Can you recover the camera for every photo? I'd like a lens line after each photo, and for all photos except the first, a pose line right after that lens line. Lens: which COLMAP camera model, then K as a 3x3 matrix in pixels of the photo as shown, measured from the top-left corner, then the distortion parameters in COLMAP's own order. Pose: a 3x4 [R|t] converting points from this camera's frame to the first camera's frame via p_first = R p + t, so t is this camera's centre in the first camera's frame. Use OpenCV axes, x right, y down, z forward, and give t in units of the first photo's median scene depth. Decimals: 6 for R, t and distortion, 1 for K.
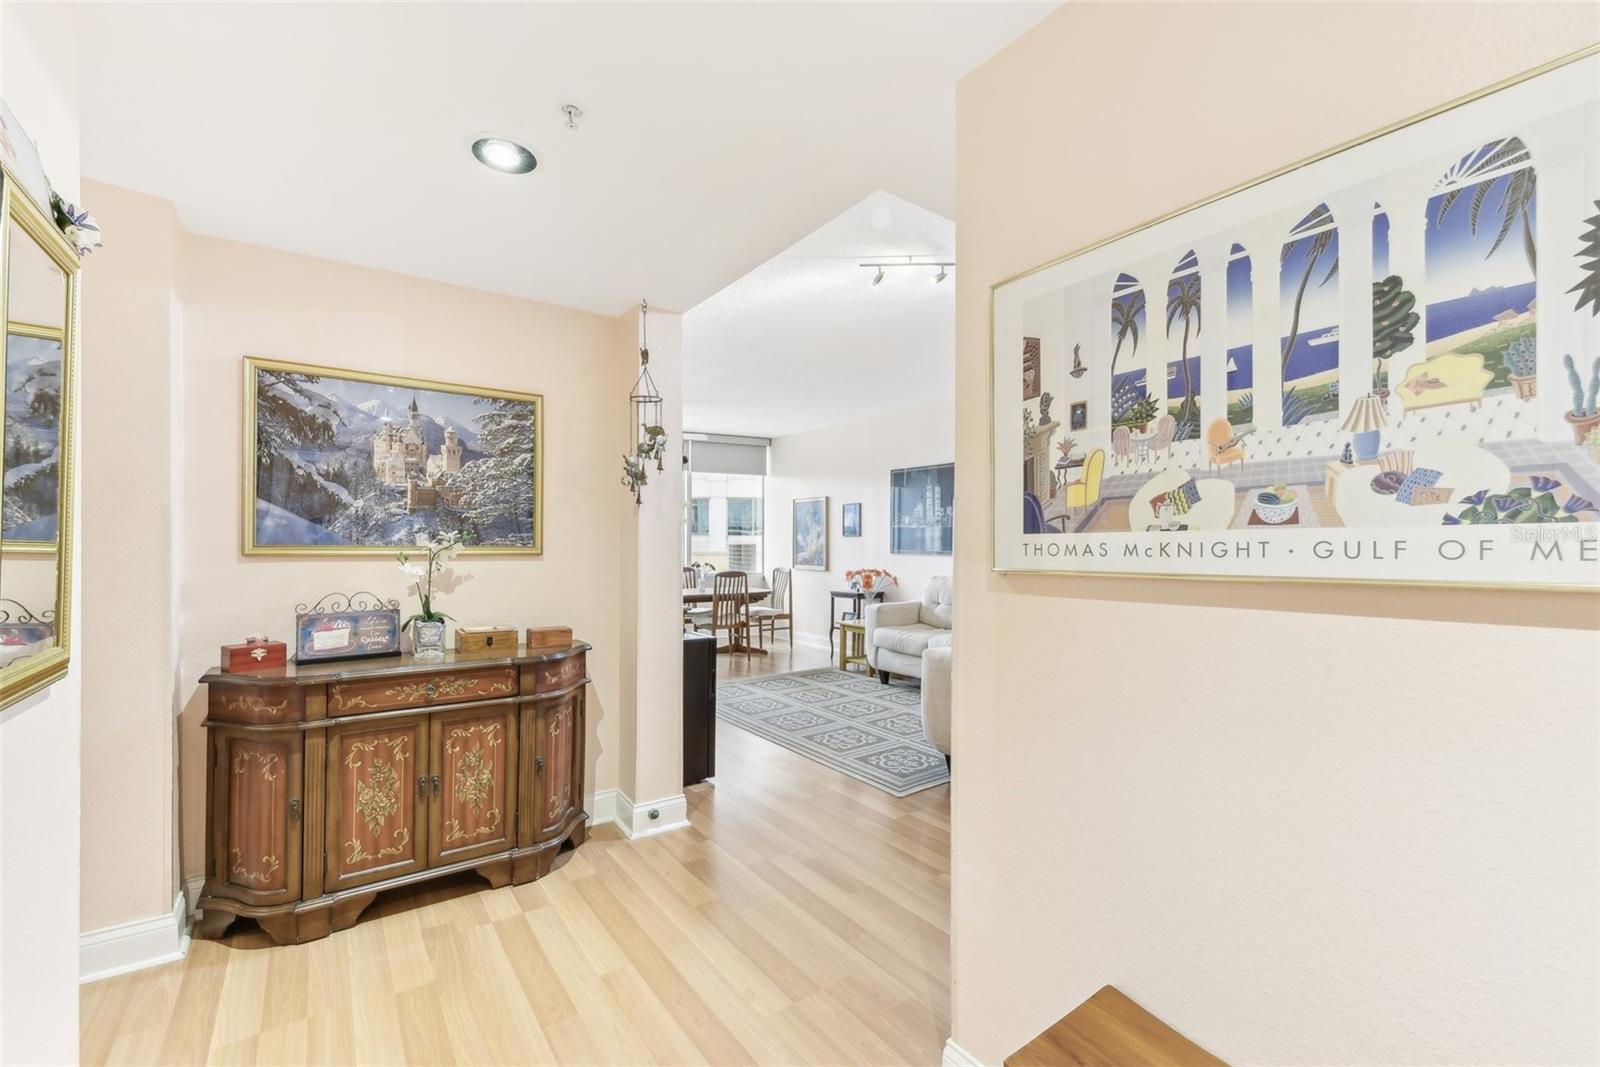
lens RADIAL K [[670.2, 0, 799.2], [0, 670.2, 543.7], [0, 0, 1]] dist [-0.000637, 0.000346]
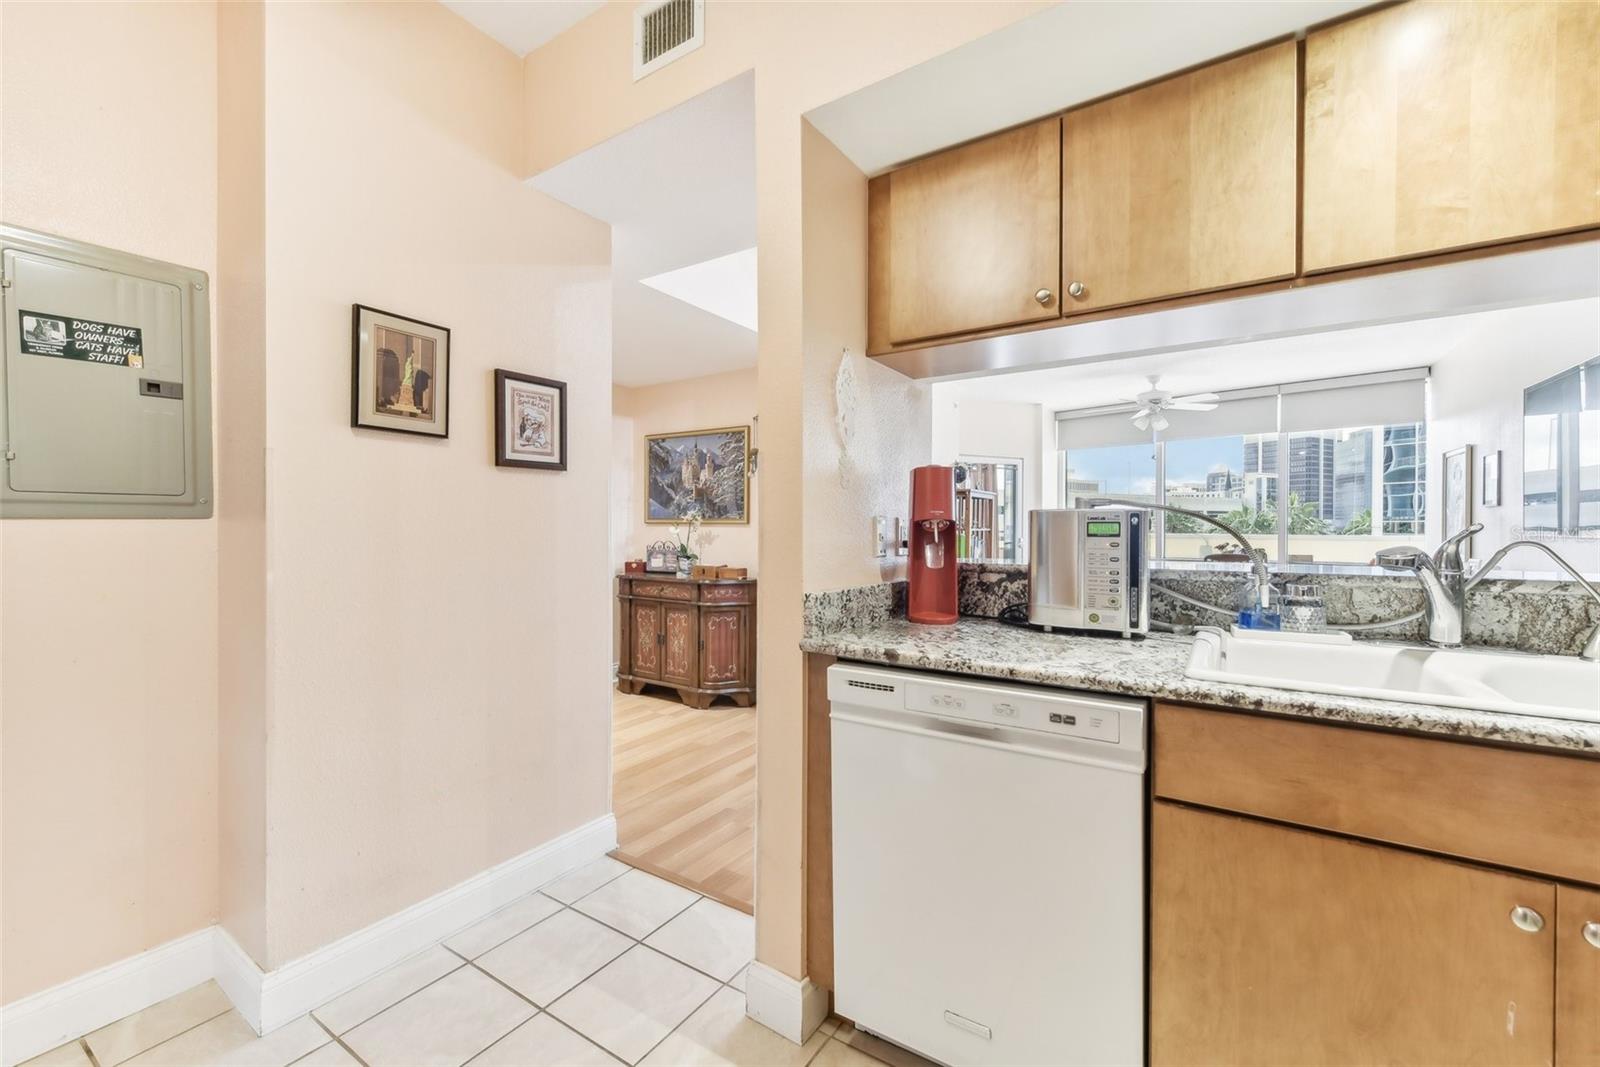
lens RADIAL K [[653.3, 0, 808.3], [0, 653.3, 523.0], [0, 0, 1]] dist [0.006663, -0.000853]
pose [[0.359363, -0.008973, -0.933155, 1.249349], [-0.002880, 0.999938, -0.010724, 0.034088], [0.933193, 0.006541, 0.359315, 0.621031]]
